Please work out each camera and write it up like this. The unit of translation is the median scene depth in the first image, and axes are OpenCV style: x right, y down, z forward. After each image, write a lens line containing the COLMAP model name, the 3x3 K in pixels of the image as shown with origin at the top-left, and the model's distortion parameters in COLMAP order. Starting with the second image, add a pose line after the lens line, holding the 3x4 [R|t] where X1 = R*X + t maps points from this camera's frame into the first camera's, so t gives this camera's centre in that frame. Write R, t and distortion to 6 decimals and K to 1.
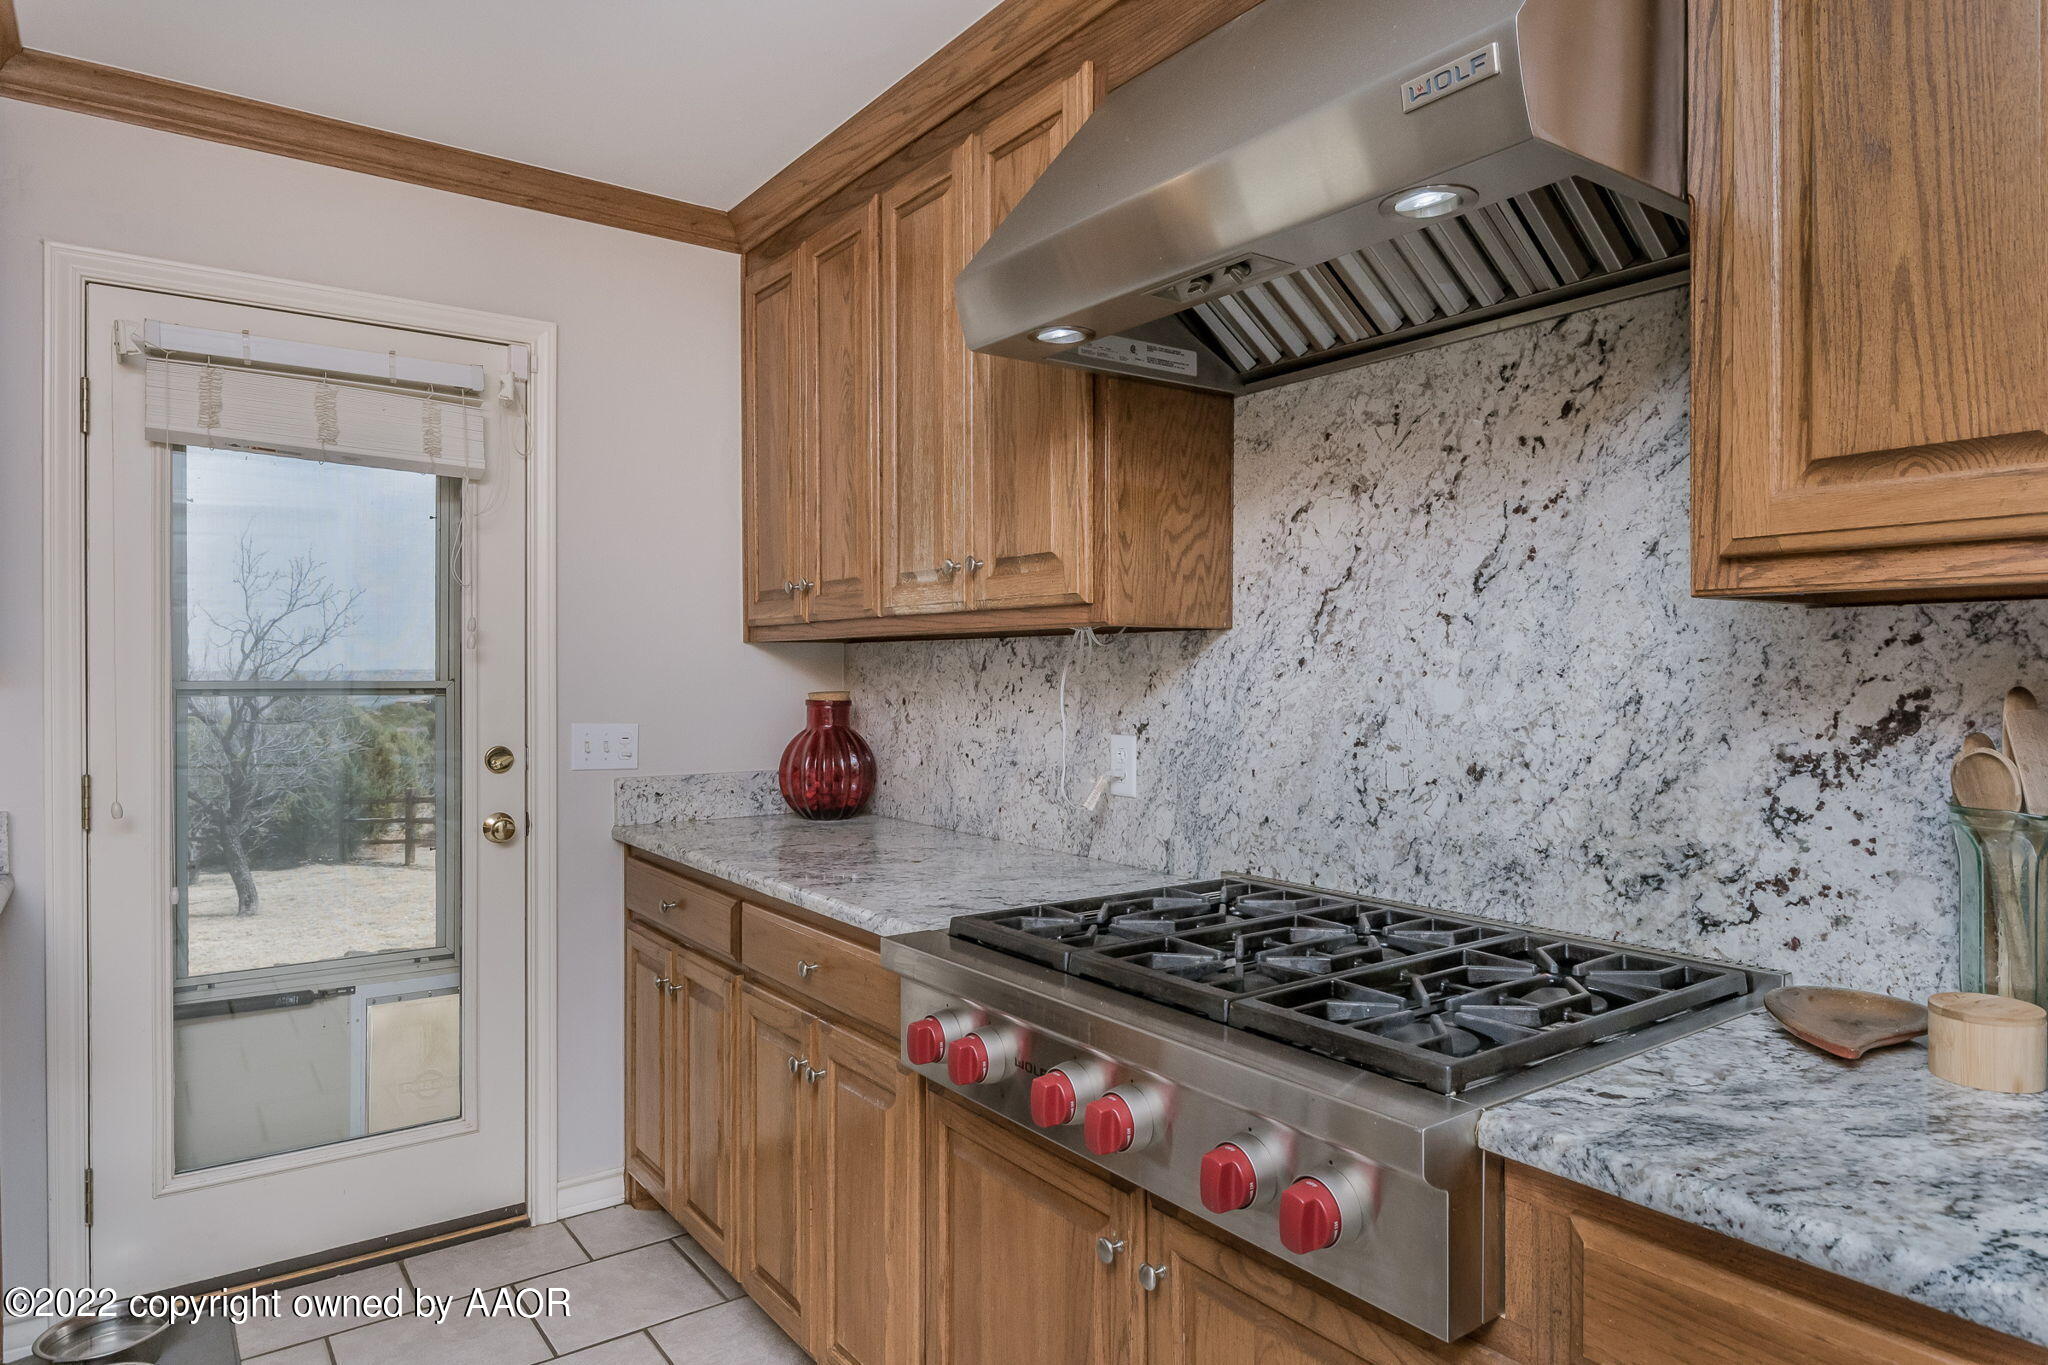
lens RADIAL K [[1222.4, 0, 1024.0], [0, 1222.4, 682.5], [0, 0, 1]] dist [0.004206, -0.000081]
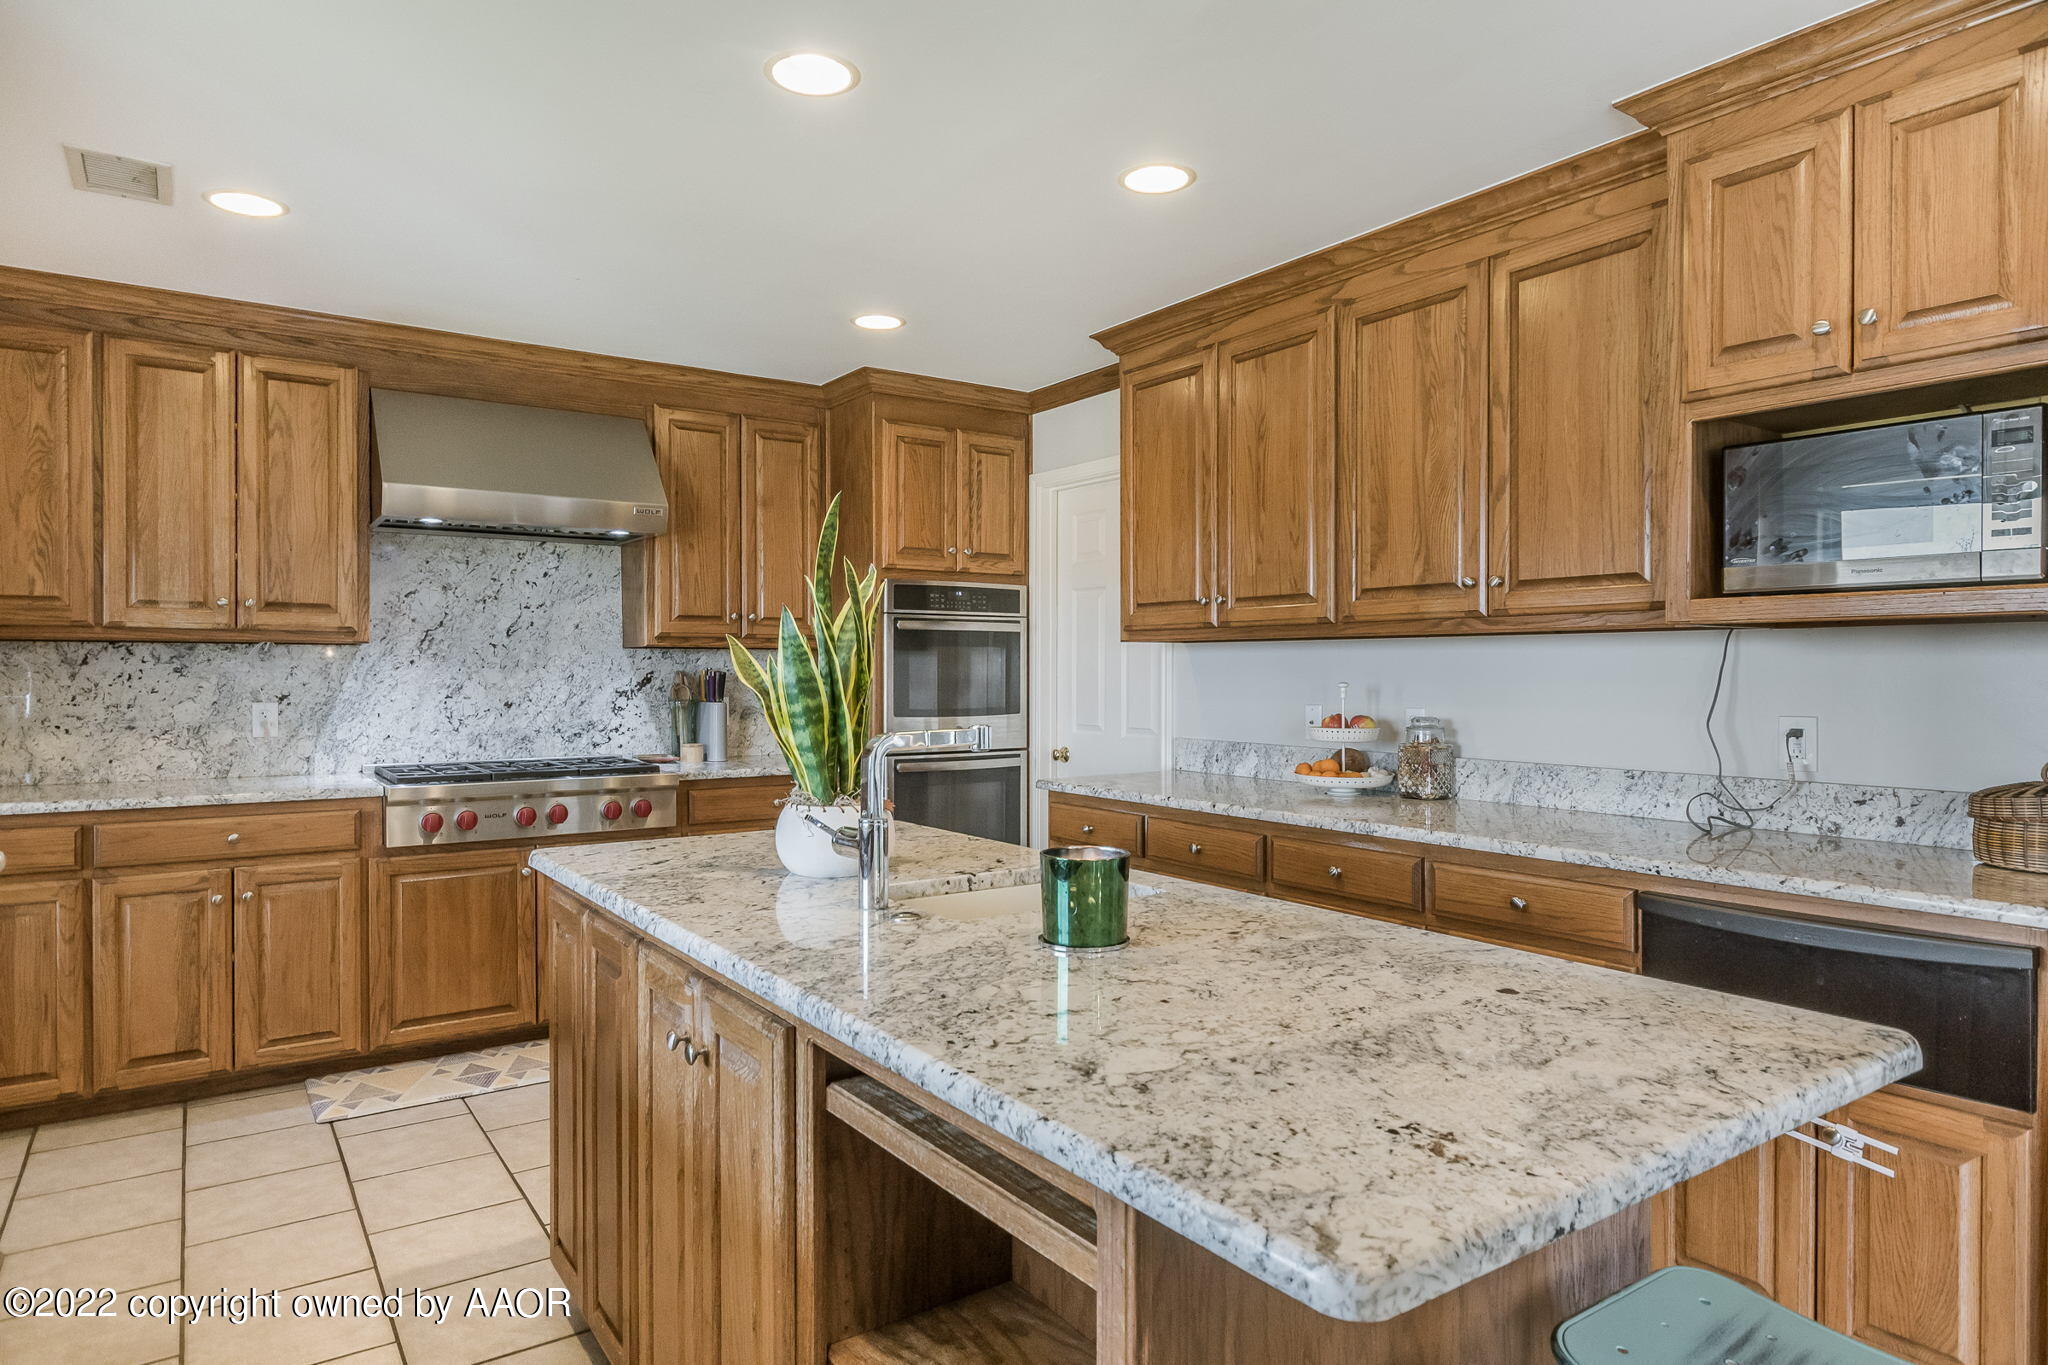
lens RADIAL K [[1222.4, 0, 1024.0], [0, 1222.4, 682.5], [0, 0, 1]] dist [0.004206, -0.000081]
pose [[0.032658, -0.013023, 0.999382, -2.202643], [0.006936, 0.999894, 0.012803, -0.000408], [-0.999443, 0.006514, 0.032744, -0.192275]]
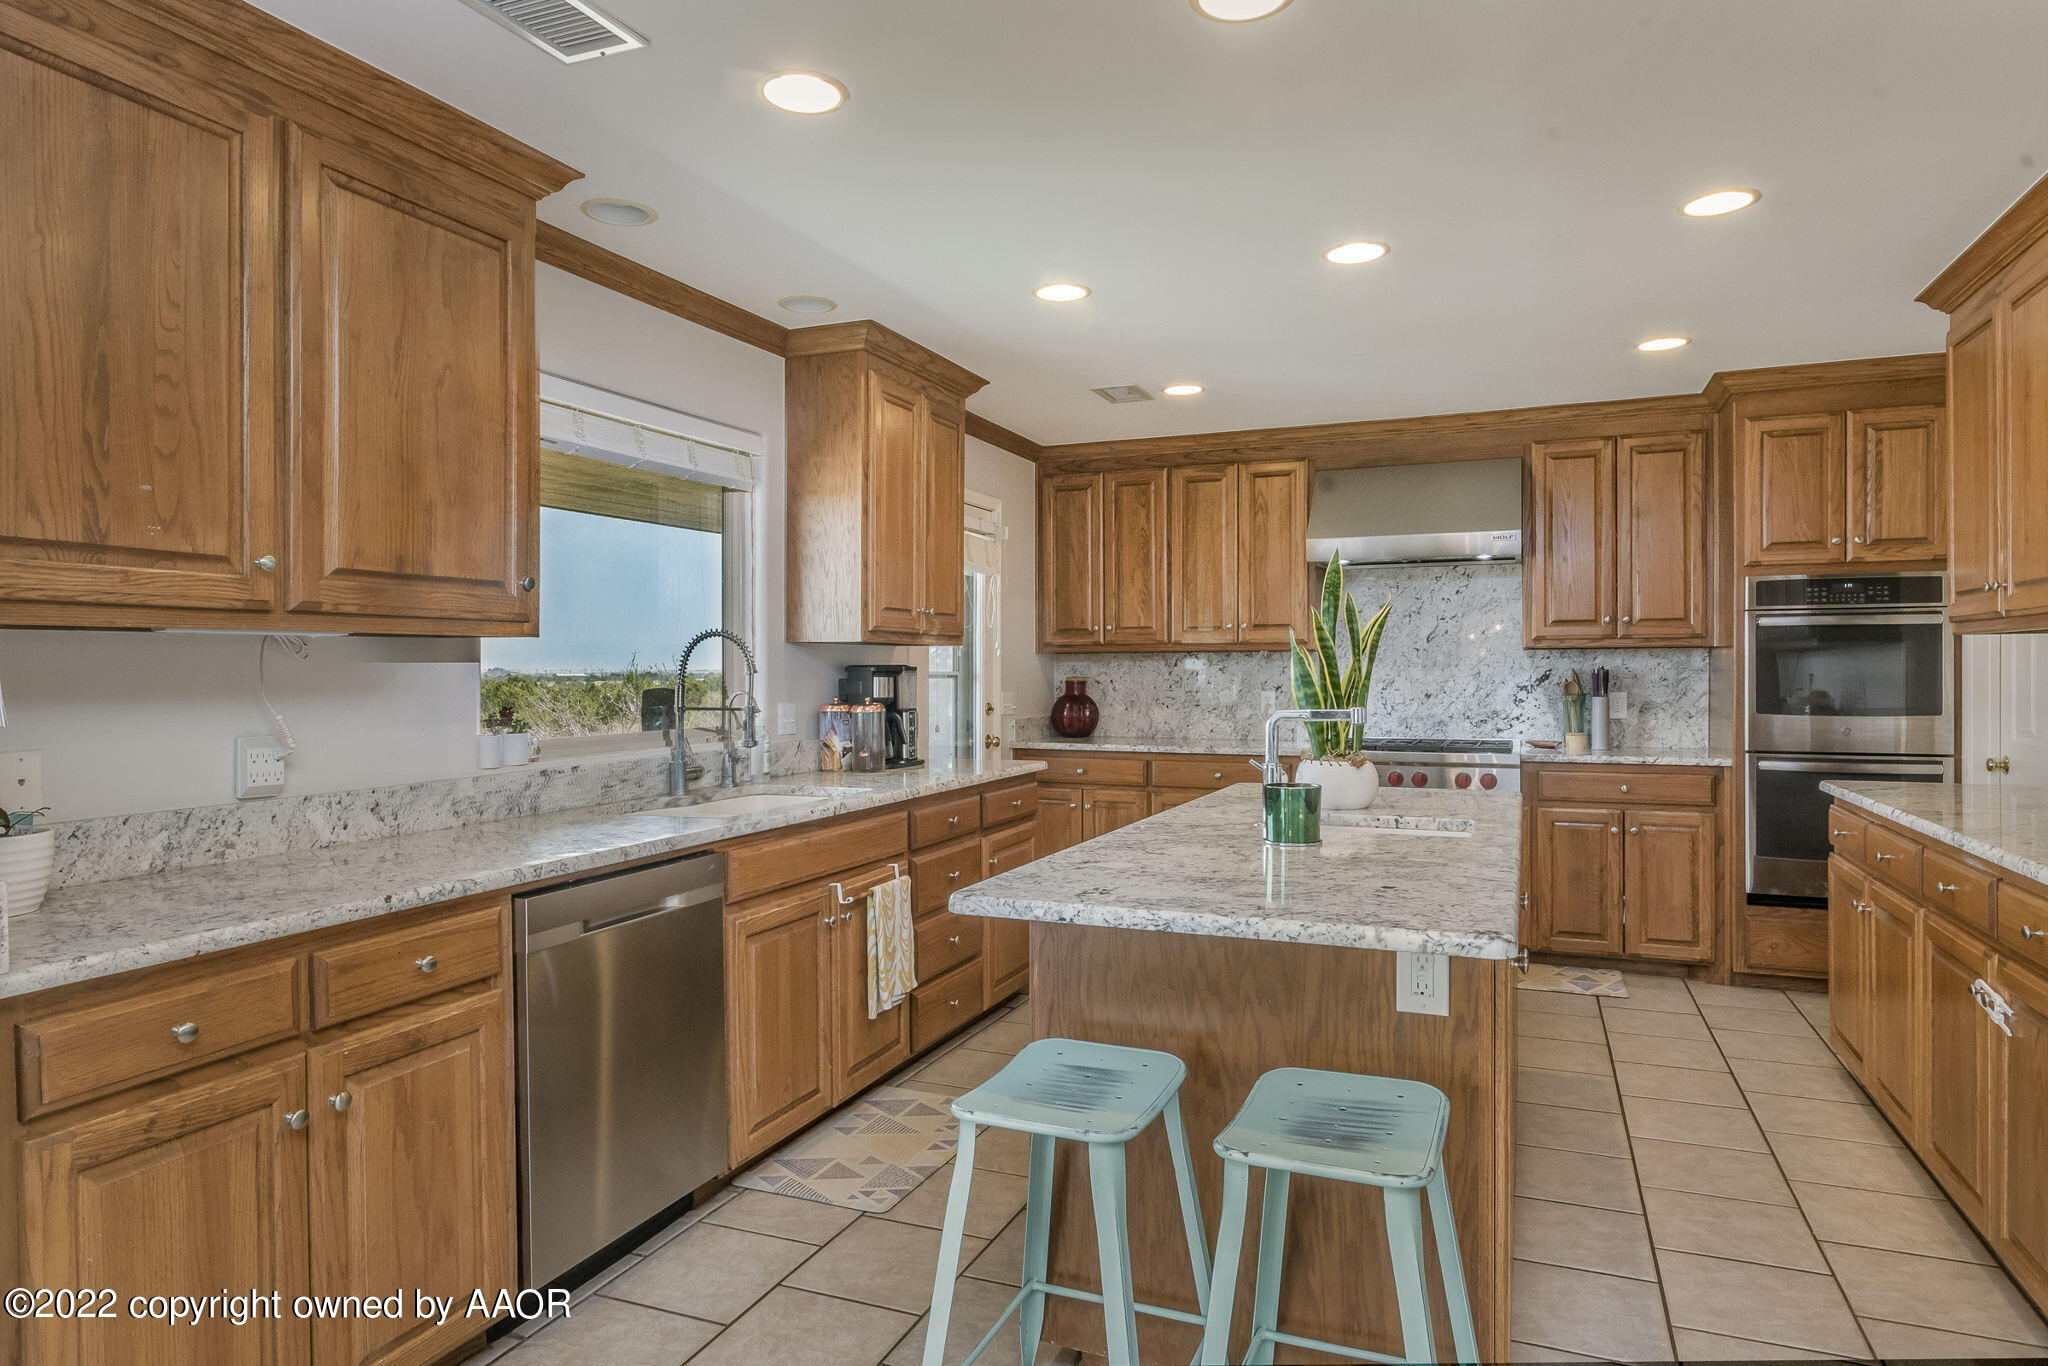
lens RADIAL K [[1222.4, 0, 1024.0], [0, 1222.4, 683.0], [0, 0, 1]] dist [0.004206, -0.000081]
pose [[0.863207, -0.011577, 0.504717, -2.275528], [0.009976, 0.999933, 0.005873, 0.007649], [-0.504751, -0.000035, 0.863265, -1.338212]]
